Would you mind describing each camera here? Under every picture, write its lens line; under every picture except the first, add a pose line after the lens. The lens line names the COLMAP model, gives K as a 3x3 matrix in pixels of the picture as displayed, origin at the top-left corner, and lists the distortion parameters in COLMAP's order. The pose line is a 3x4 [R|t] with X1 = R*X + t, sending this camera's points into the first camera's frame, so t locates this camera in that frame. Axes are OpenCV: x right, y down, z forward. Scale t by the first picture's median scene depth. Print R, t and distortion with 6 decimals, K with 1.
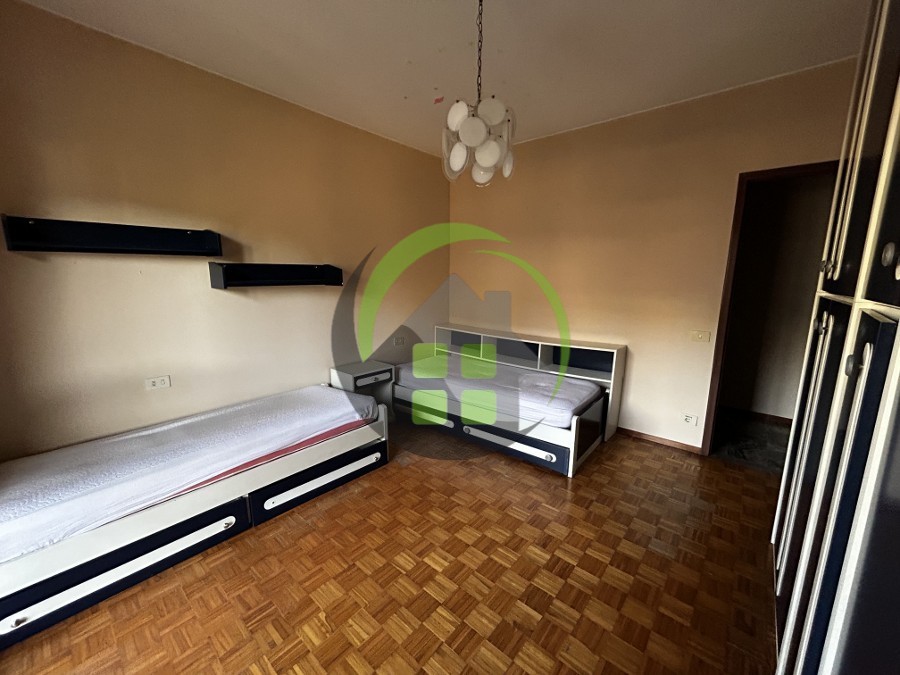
lens RADIAL K [[361.9, 0, 449.5], [0, 361.9, 336.2], [0, 0, 1]] dist [0.002646, -0.000539]
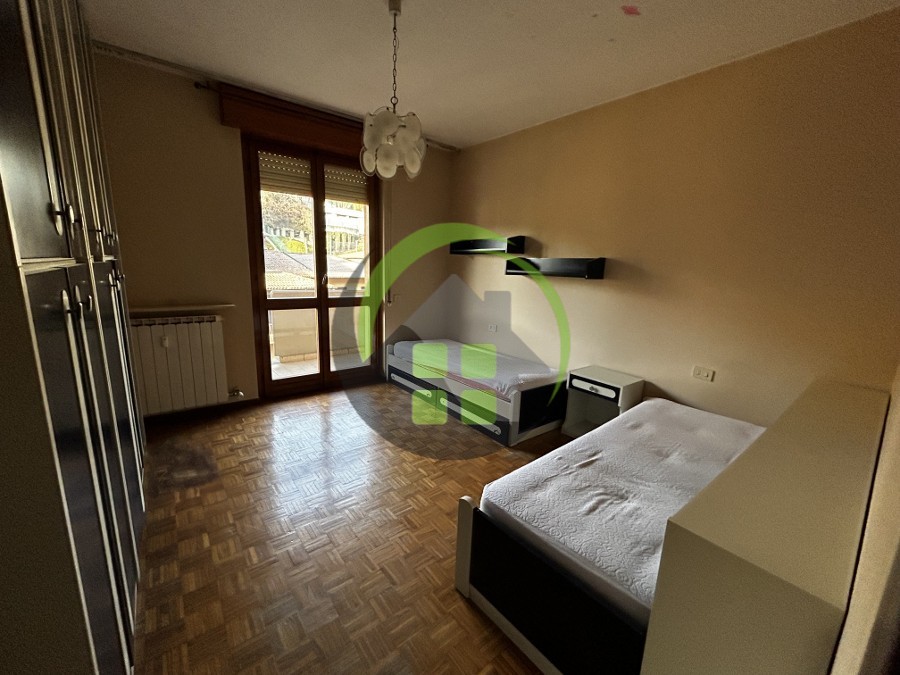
lens RADIAL K [[361.9, 0, 449.2], [0, 361.9, 337.7], [0, 0, 1]] dist [0.002646, -0.000539]
pose [[-0.177213, 0.186546, -0.966331, 0.843580], [-0.202843, 0.953868, 0.221339, -0.152329], [0.963042, 0.235238, -0.131198, 0.930314]]
